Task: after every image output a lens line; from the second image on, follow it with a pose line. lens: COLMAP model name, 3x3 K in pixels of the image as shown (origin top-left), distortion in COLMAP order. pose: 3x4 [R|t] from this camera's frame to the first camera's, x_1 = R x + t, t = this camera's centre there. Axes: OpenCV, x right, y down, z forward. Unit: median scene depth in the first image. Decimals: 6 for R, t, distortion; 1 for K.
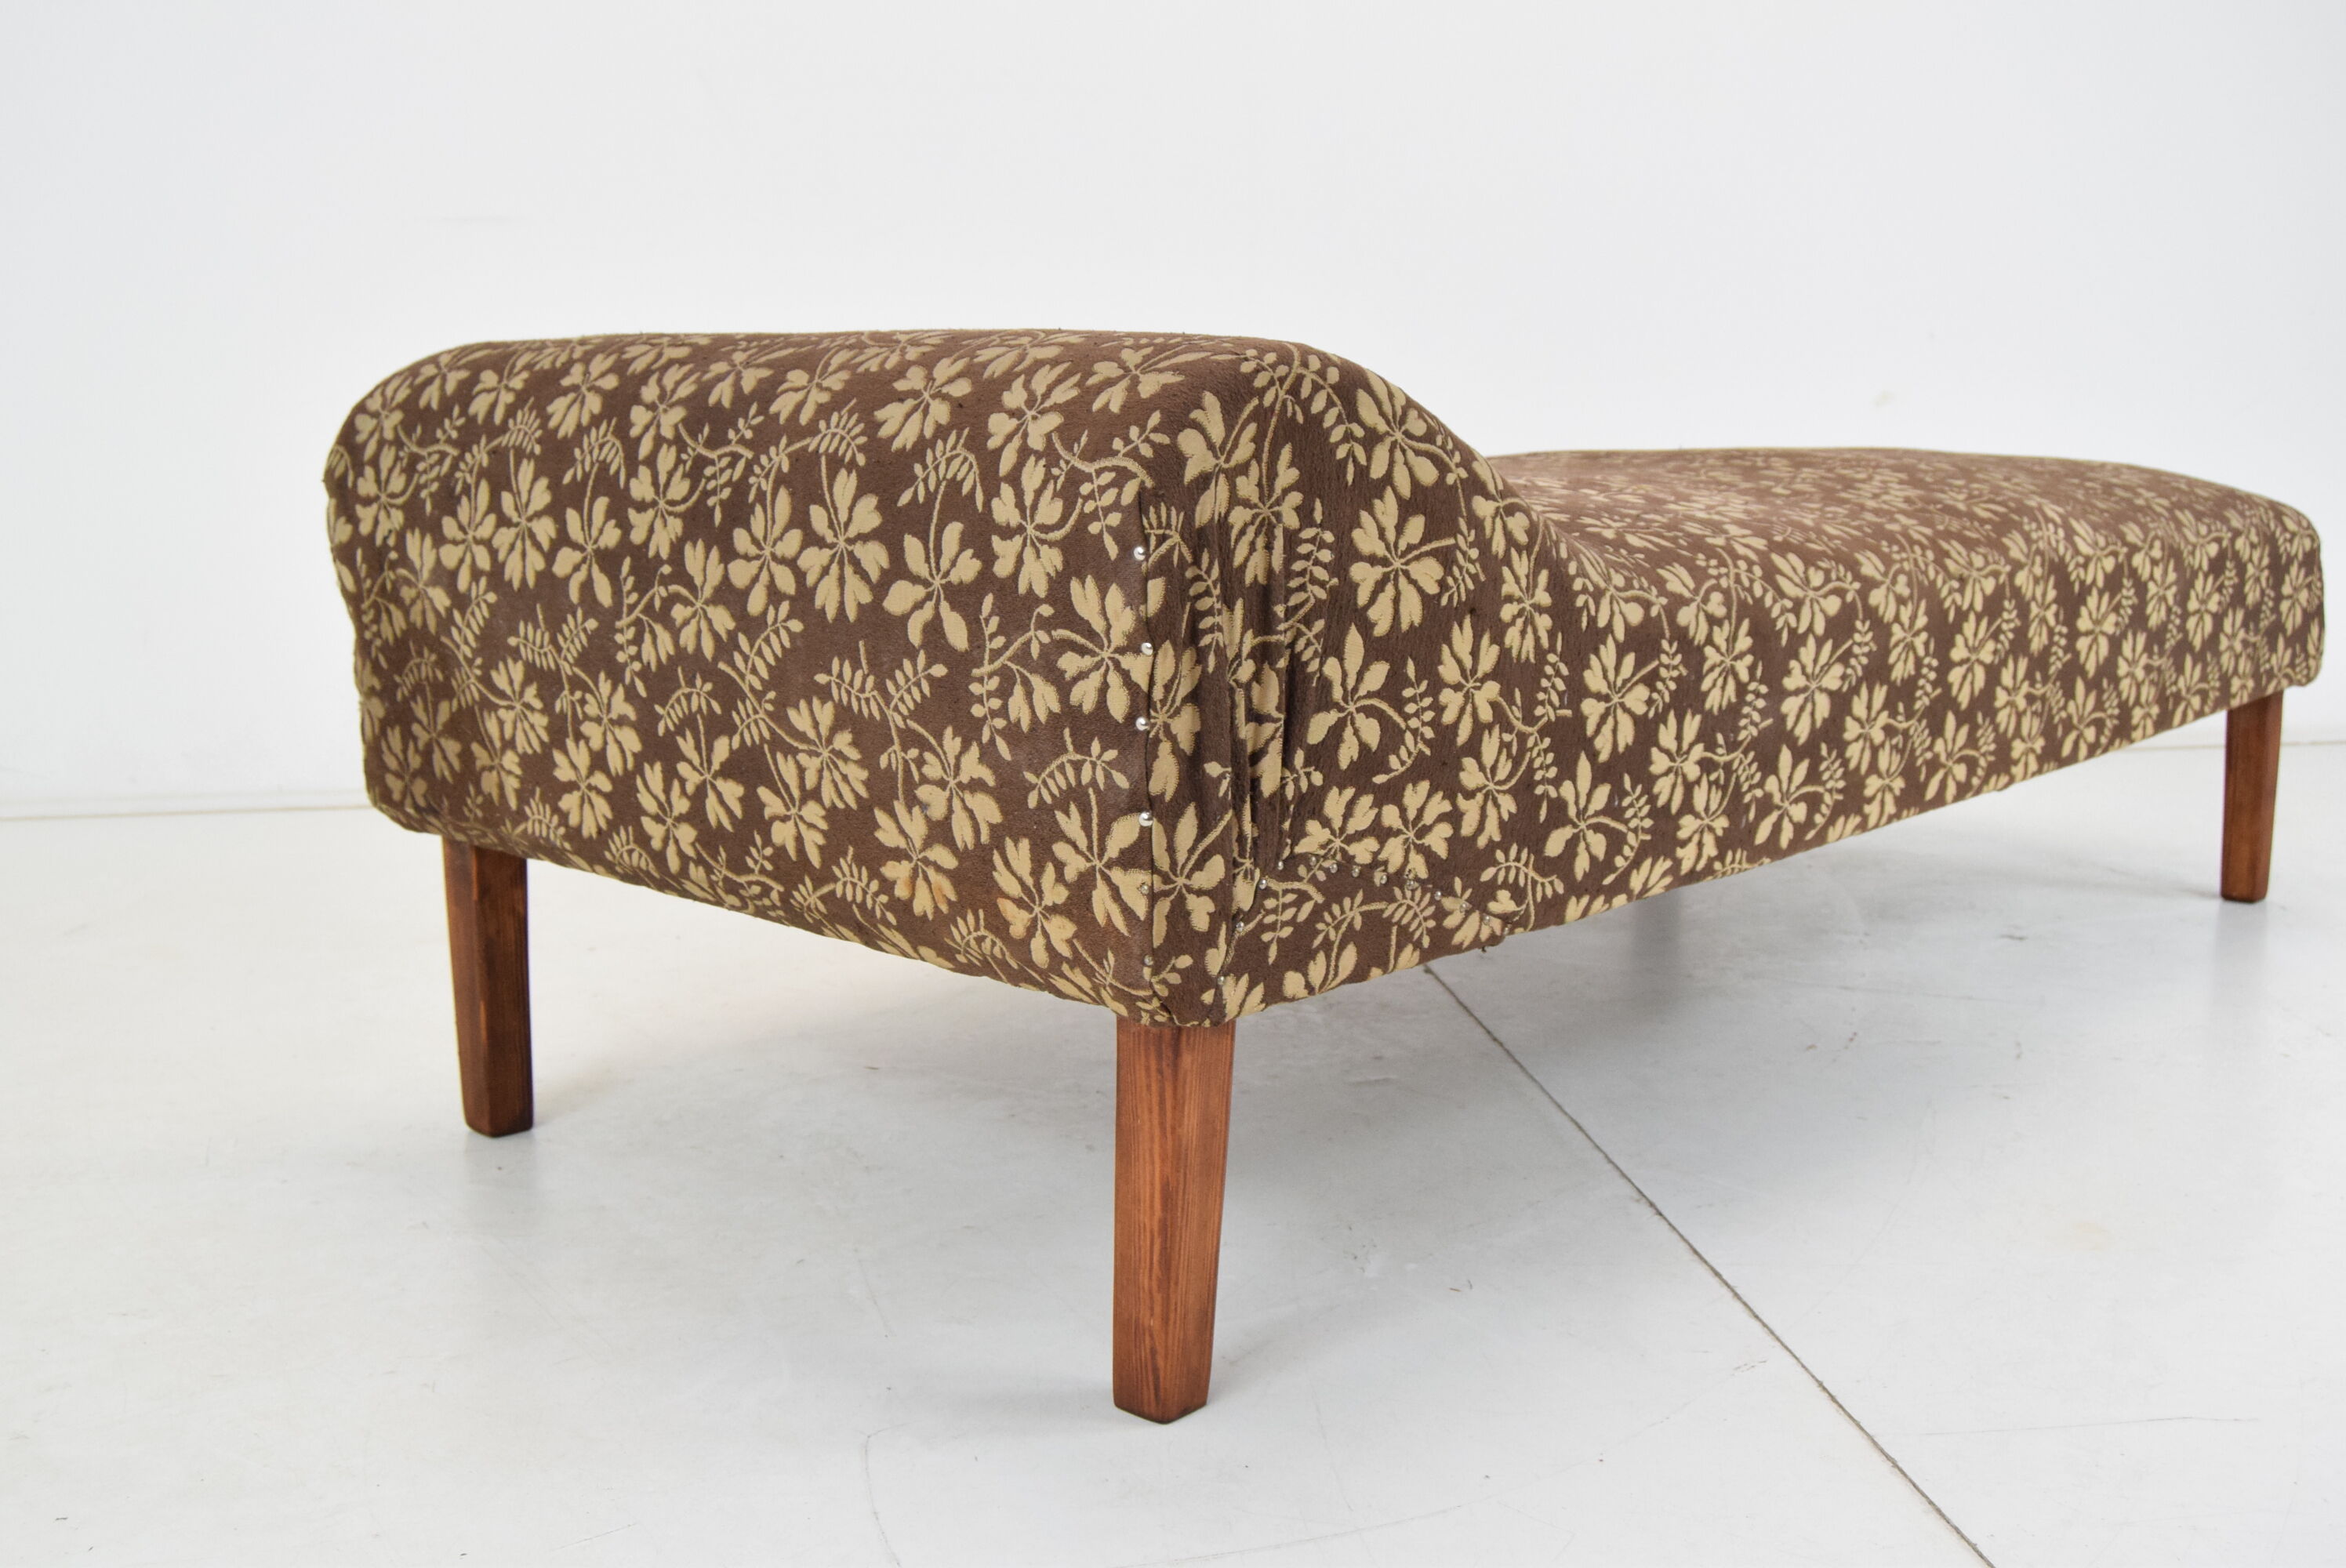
lens RADIAL K [[2420.8, 0, 1176.2], [0, 2420.8, 737.5], [0, 0, 1]] dist [-0.070816, 0.005766]
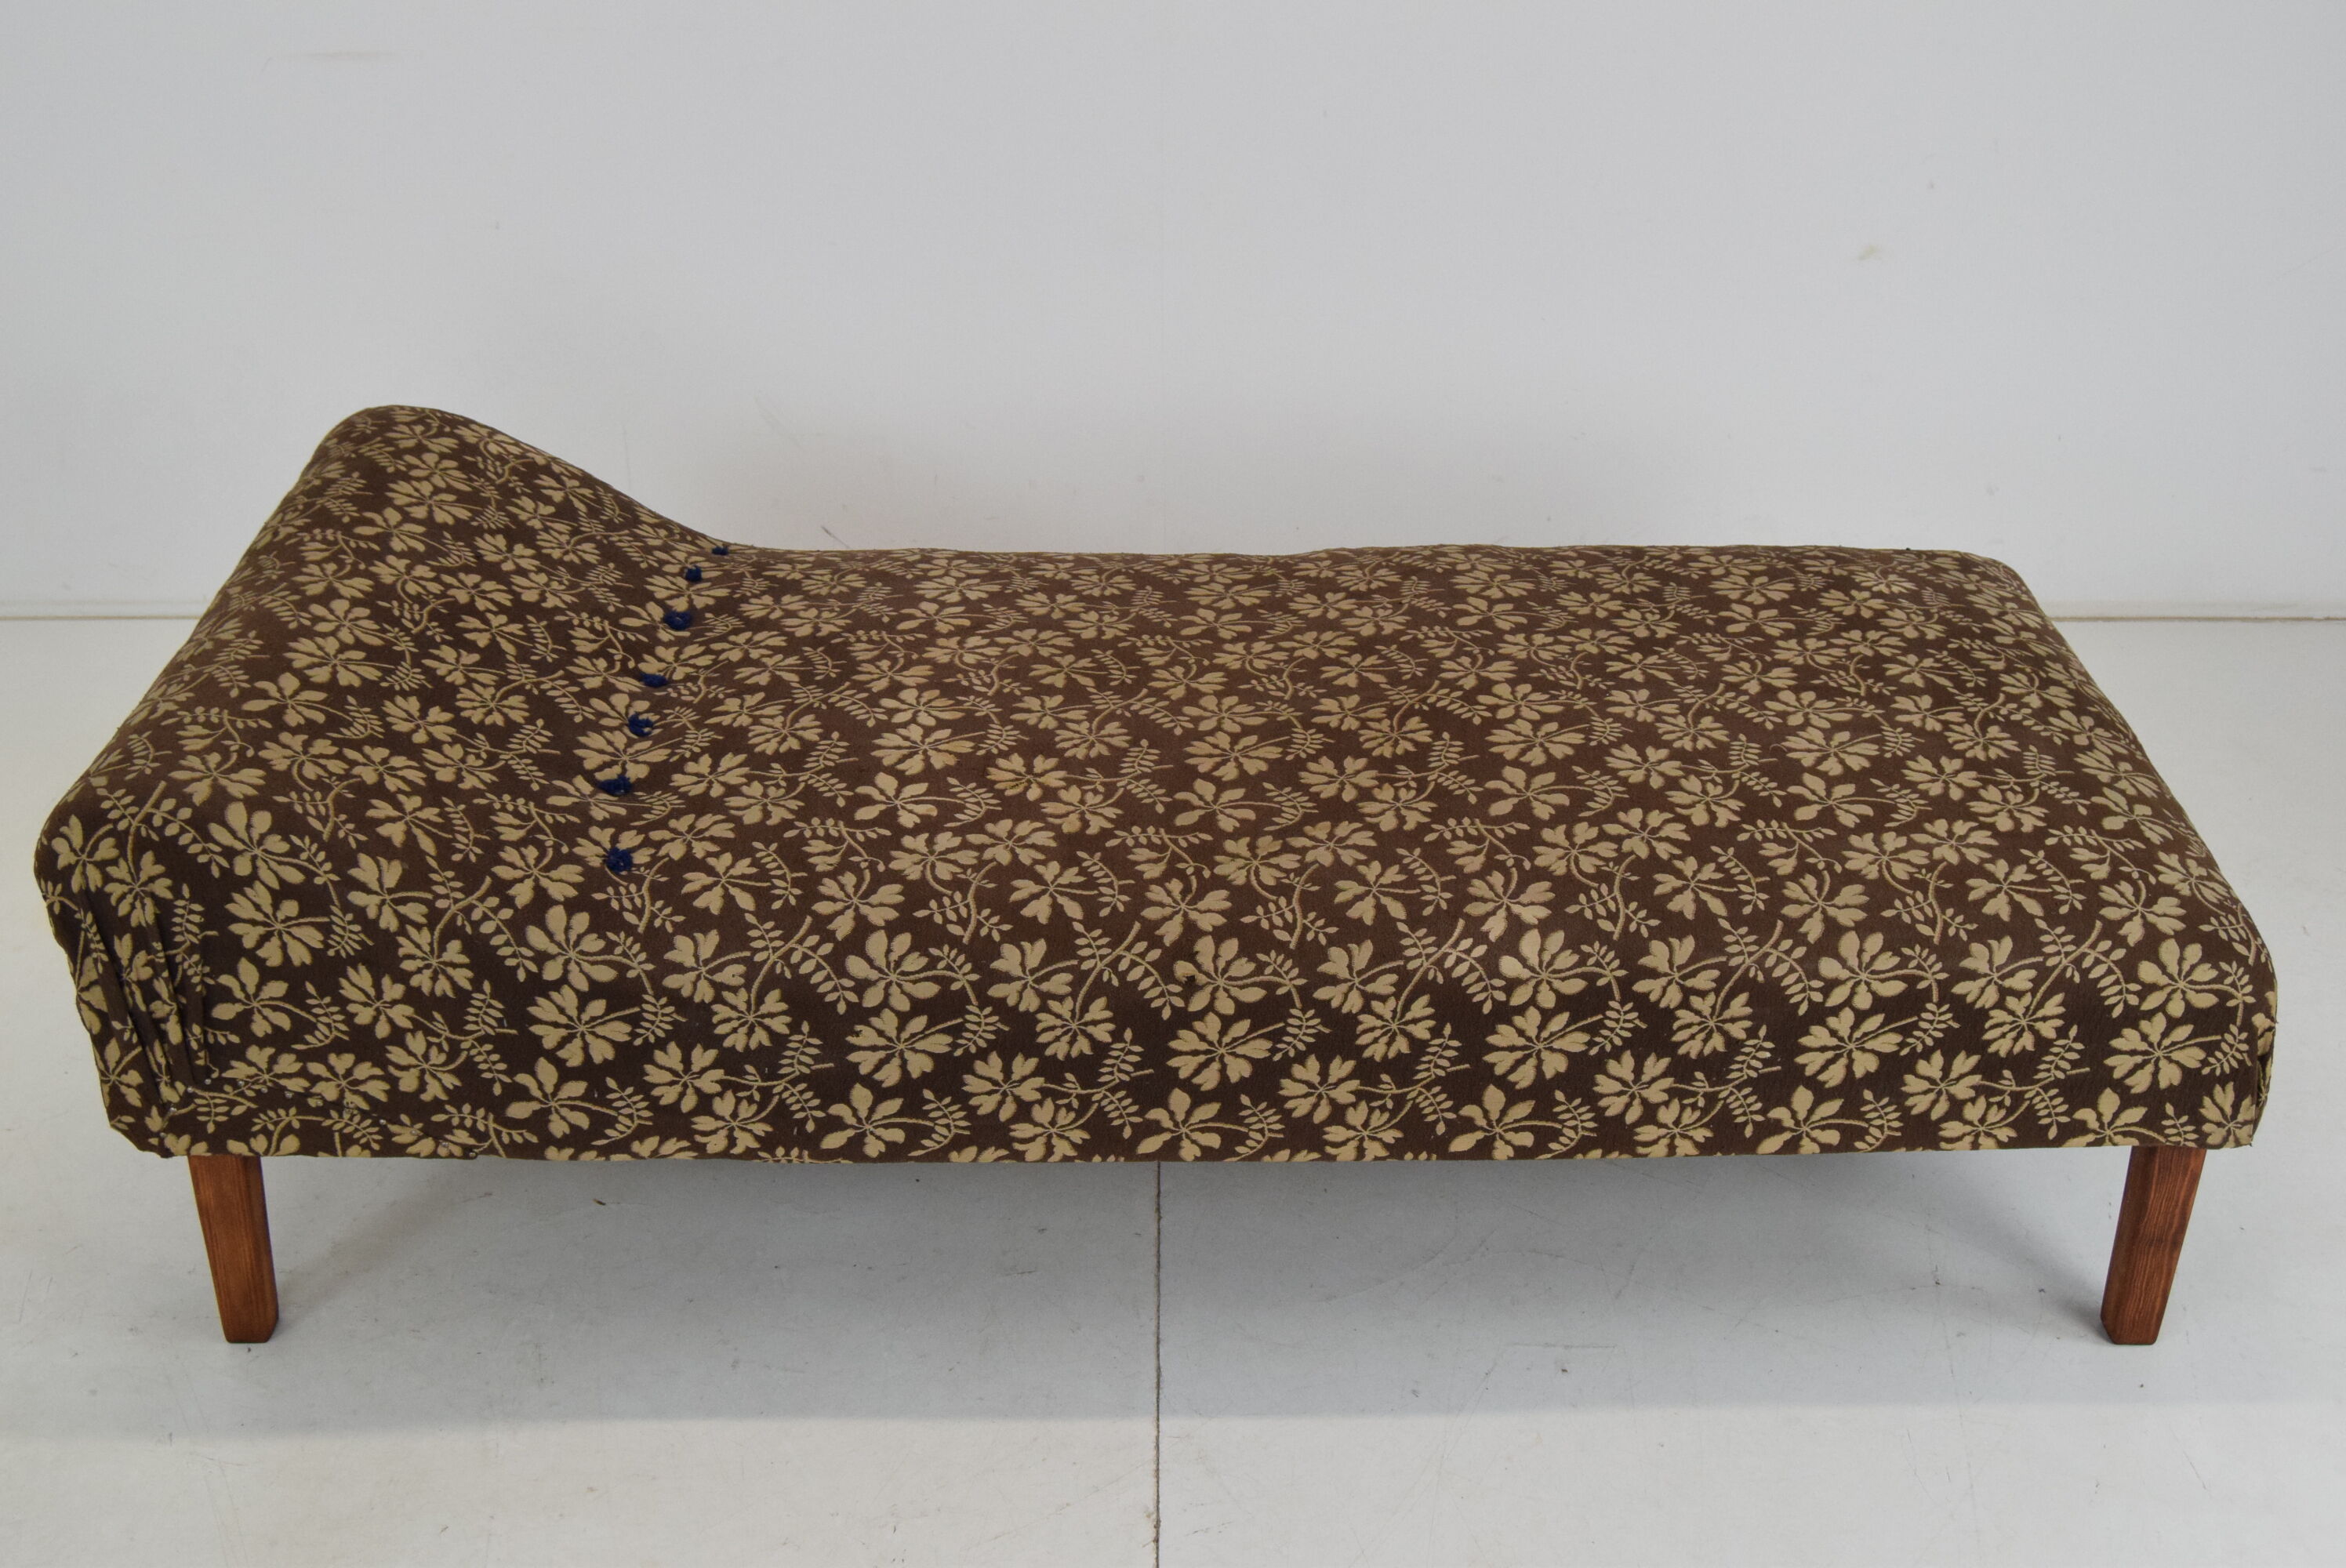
lens RADIAL K [[2636.2, 0, 1173.0], [0, 2636.2, 784.0], [0, 0, 1]] dist [-0.057050, 0.000907]
pose [[0.688323, 0.352004, -0.634274, 1.417709], [-0.119836, 0.917539, 0.379159, -0.804767], [0.715437, -0.184975, 0.673746, 0.341837]]
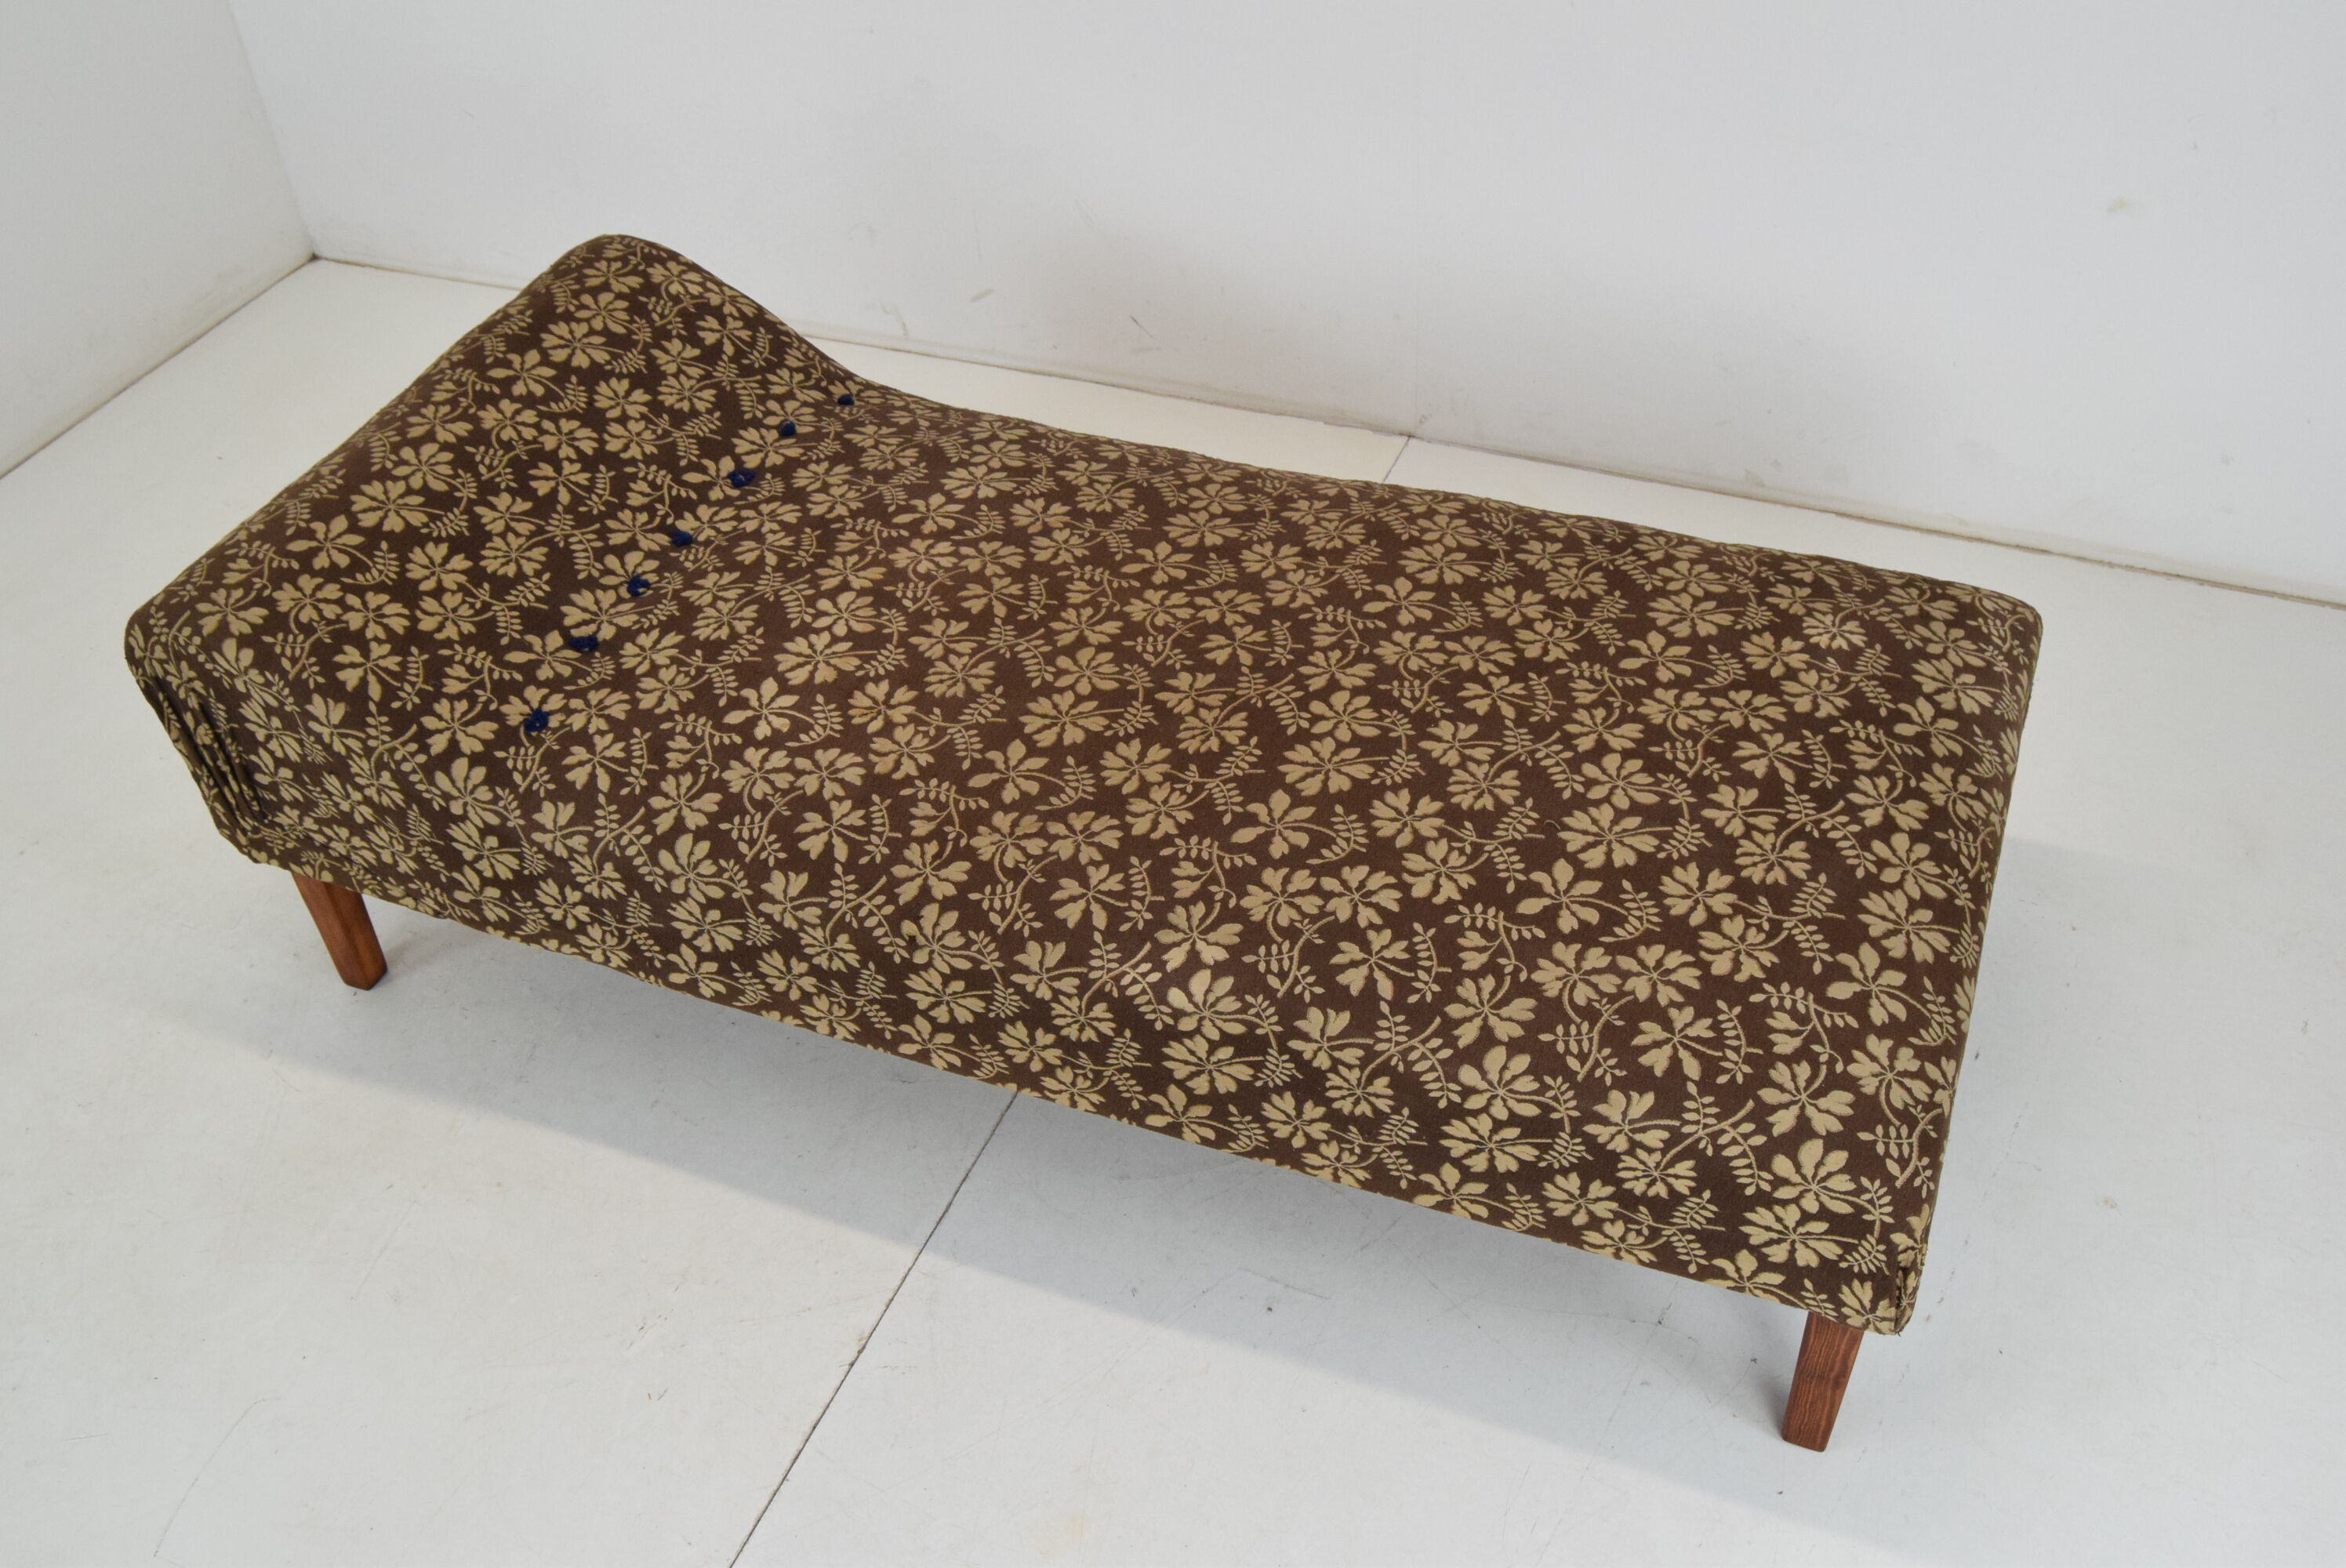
lens RADIAL K [[2103.8, 0, 1173.0], [0, 2103.8, 784.0], [0, 0, 1]] dist [-0.076702, 0.013758]
pose [[0.349081, 0.606054, -0.714731, 1.479556], [-0.094695, 0.781621, 0.616523, -1.076698], [0.932296, -0.147535, 0.330240, 1.106320]]
